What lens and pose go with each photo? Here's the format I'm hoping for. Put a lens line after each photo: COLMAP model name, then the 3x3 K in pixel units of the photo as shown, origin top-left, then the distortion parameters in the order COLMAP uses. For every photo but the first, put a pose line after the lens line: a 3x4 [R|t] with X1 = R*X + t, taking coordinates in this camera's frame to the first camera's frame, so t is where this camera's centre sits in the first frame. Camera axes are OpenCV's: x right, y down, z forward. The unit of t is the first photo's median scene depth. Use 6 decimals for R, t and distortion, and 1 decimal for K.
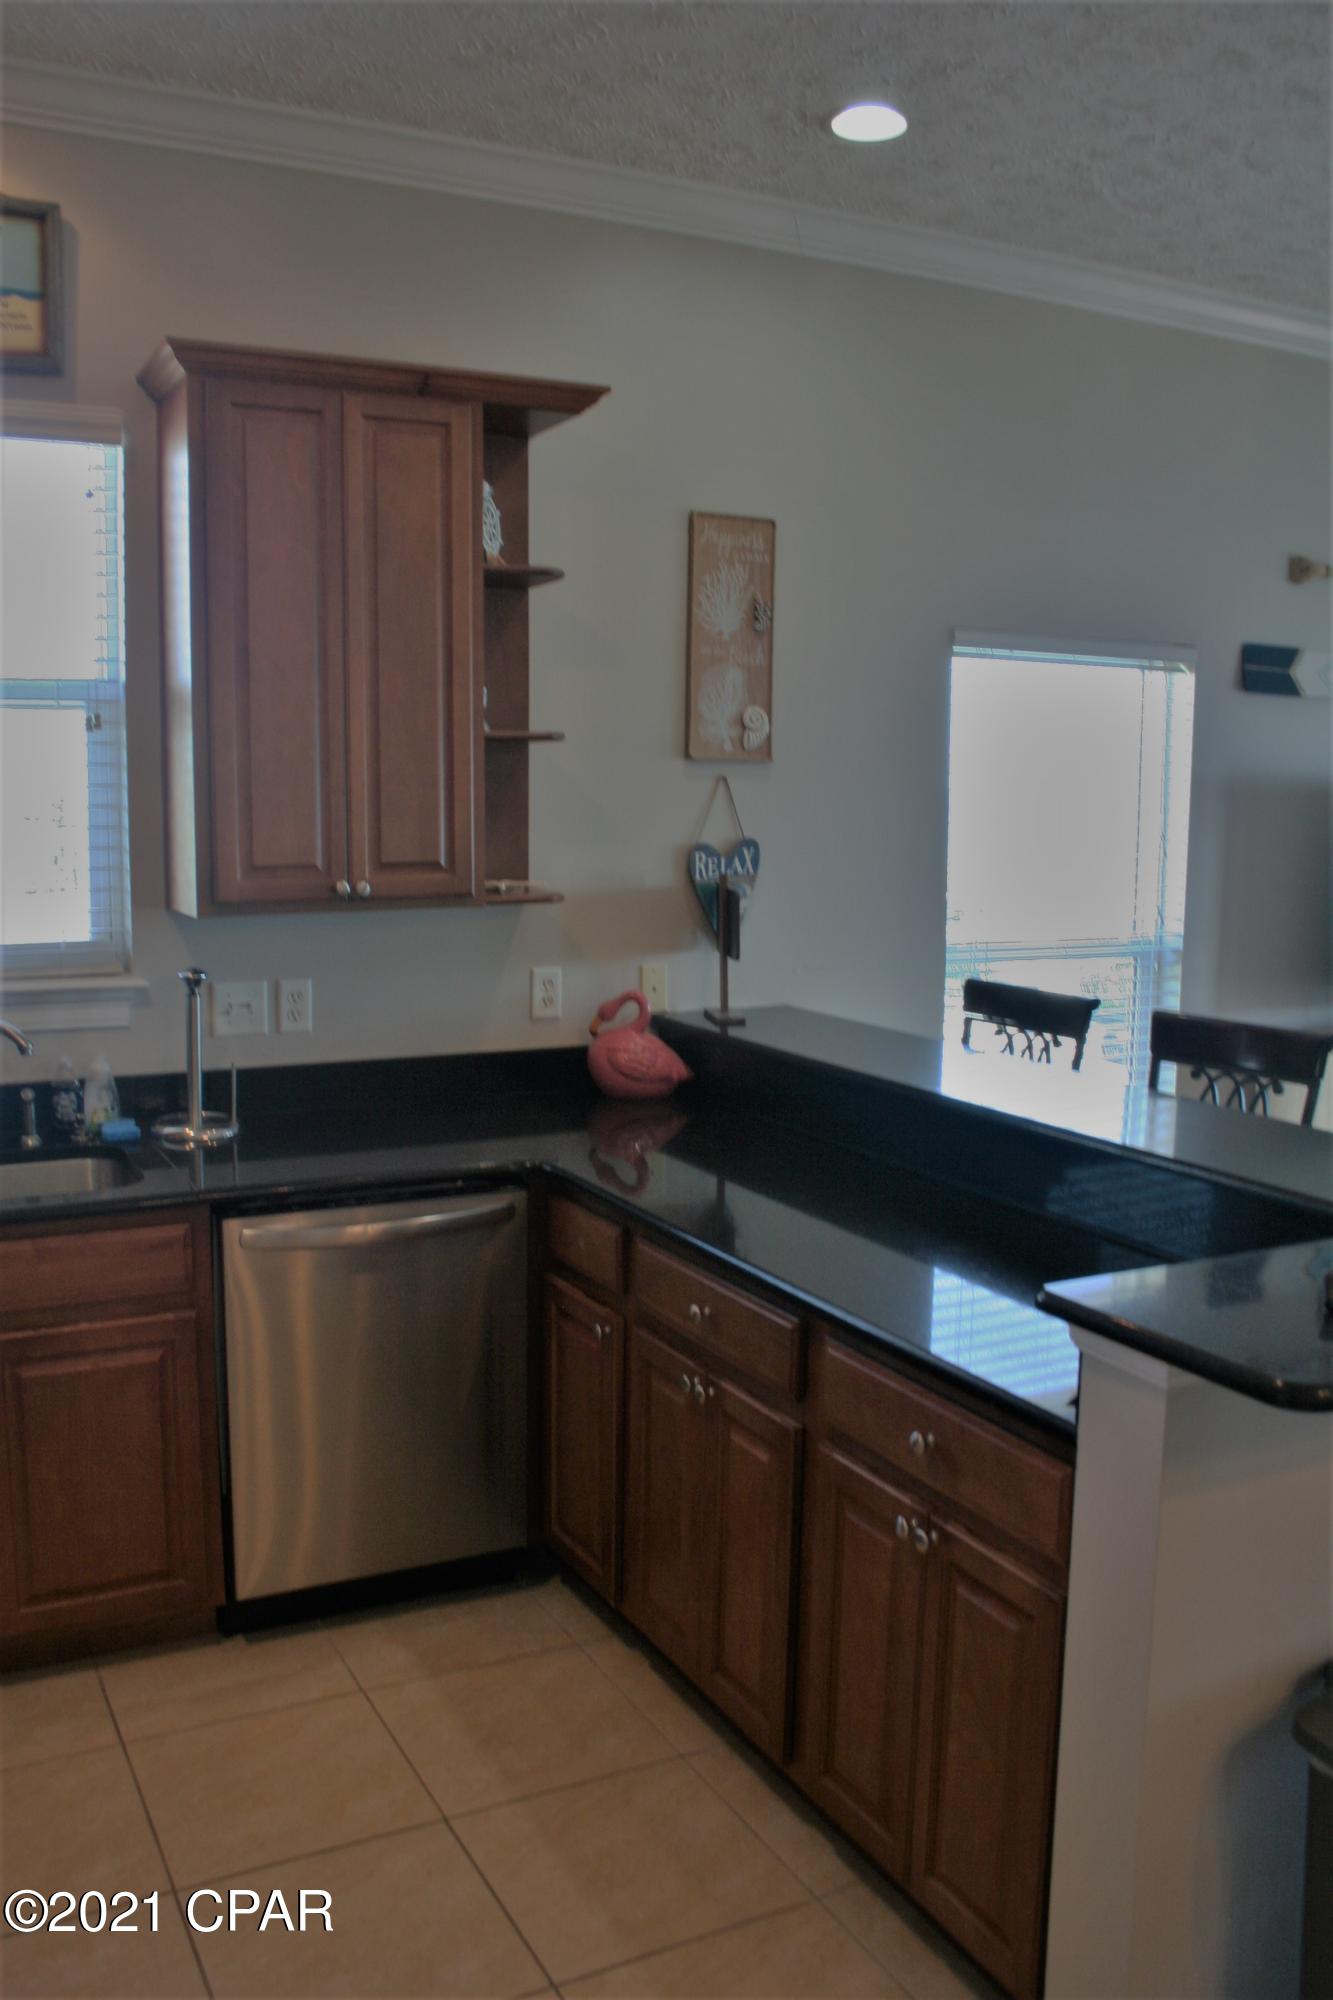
lens RADIAL K [[1666.6, 0, 666.5], [0, 1666.6, 1000.0], [0, 0, 1]] dist [-0.166075, 0.126976]
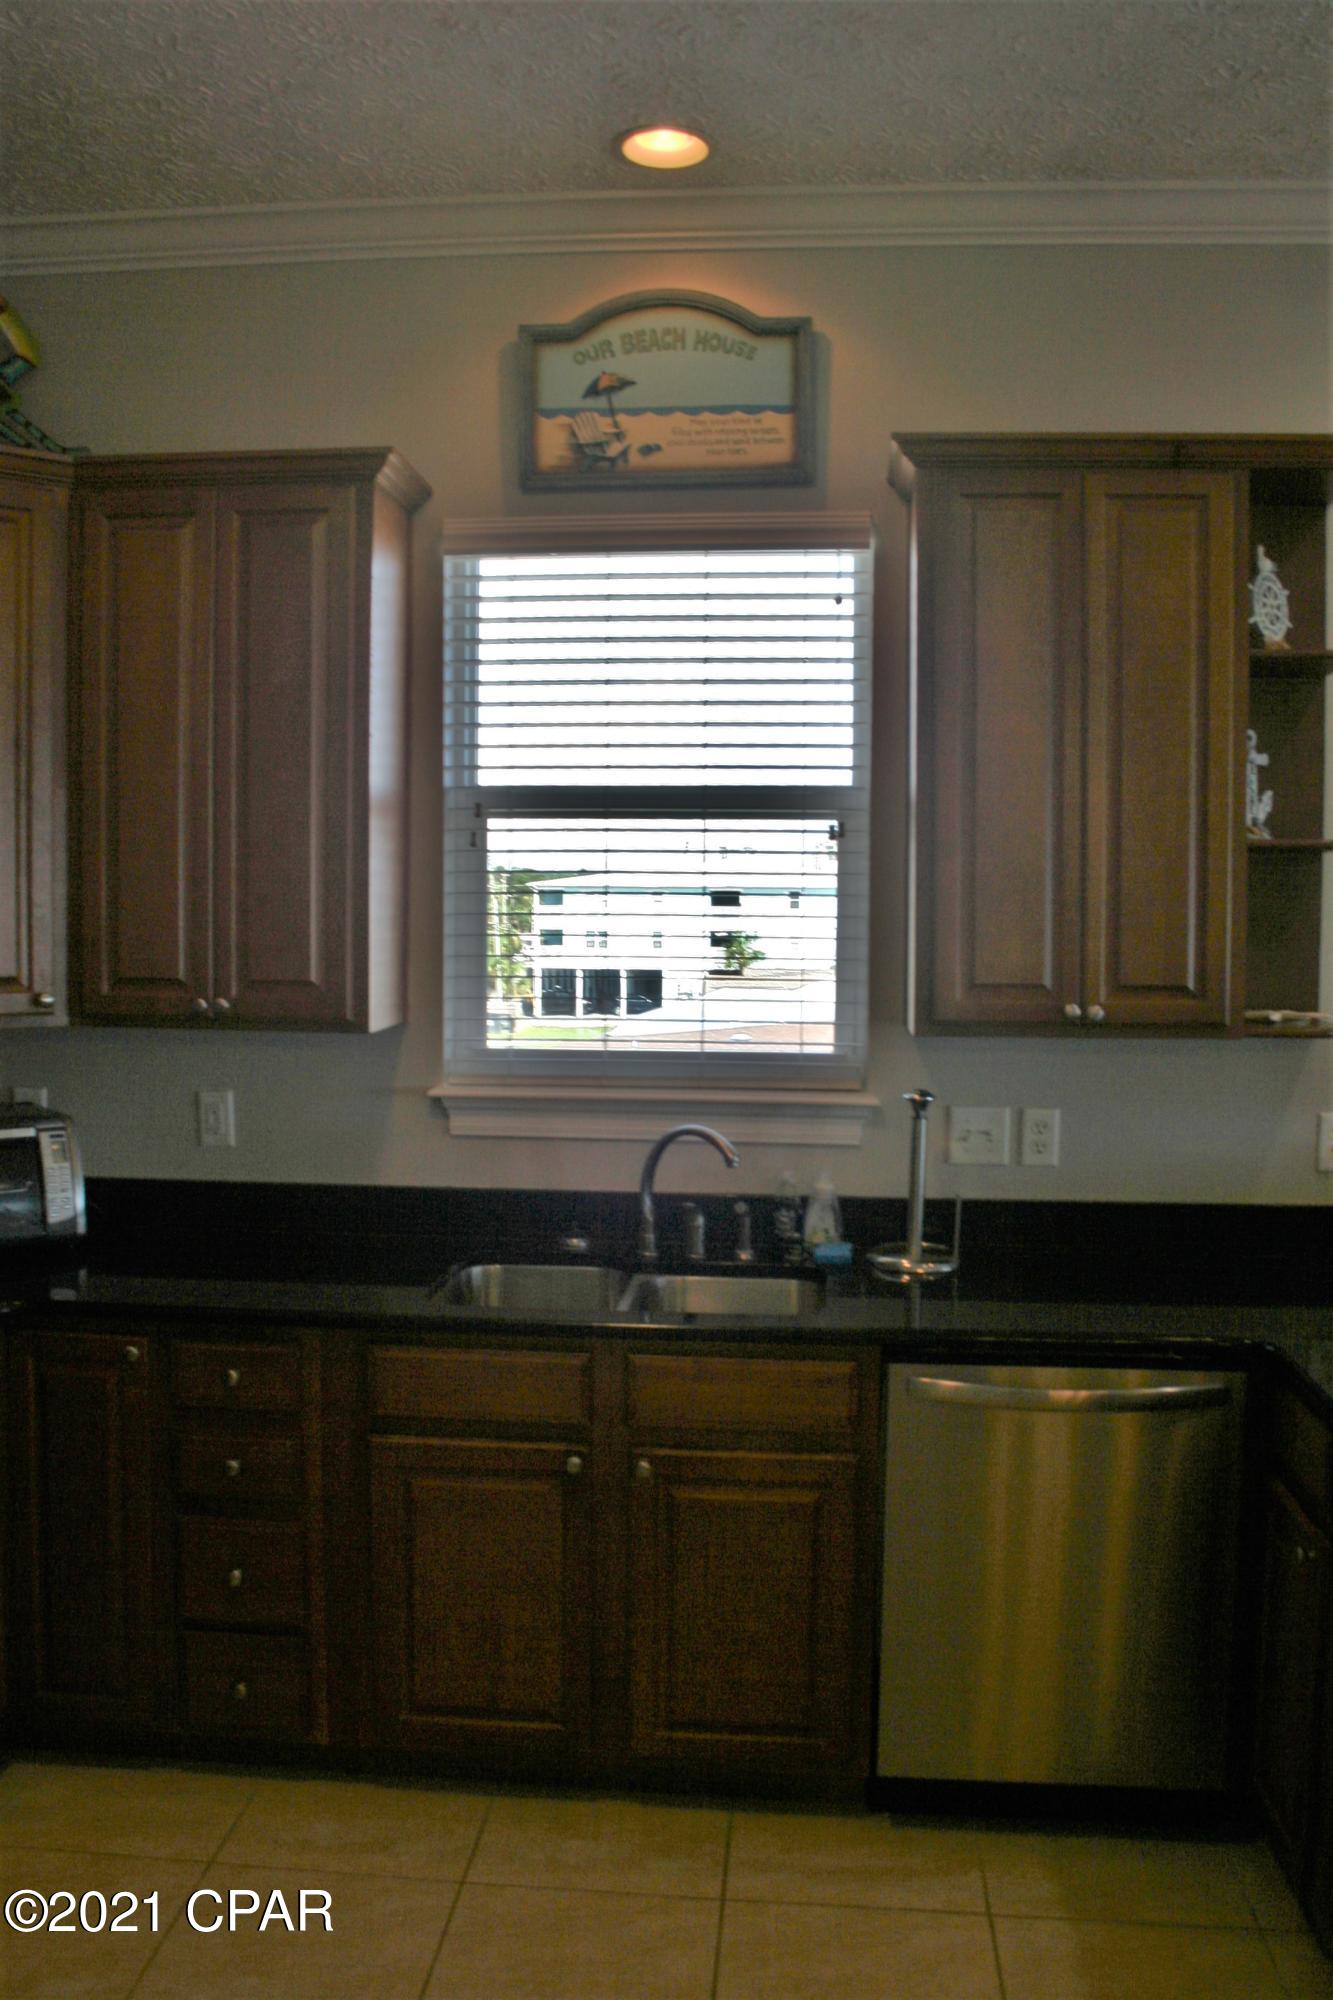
lens RADIAL K [[1705.9, 0, 662.6], [0, 1705.9, 969.5], [0, 0, 1]] dist [-0.136020, 0.090616]
pose [[0.840226, 0.023930, -0.541707, 0.117141], [-0.072111, 0.995083, -0.067893, -0.011253], [0.537419, 0.096108, 0.837821, 0.099390]]
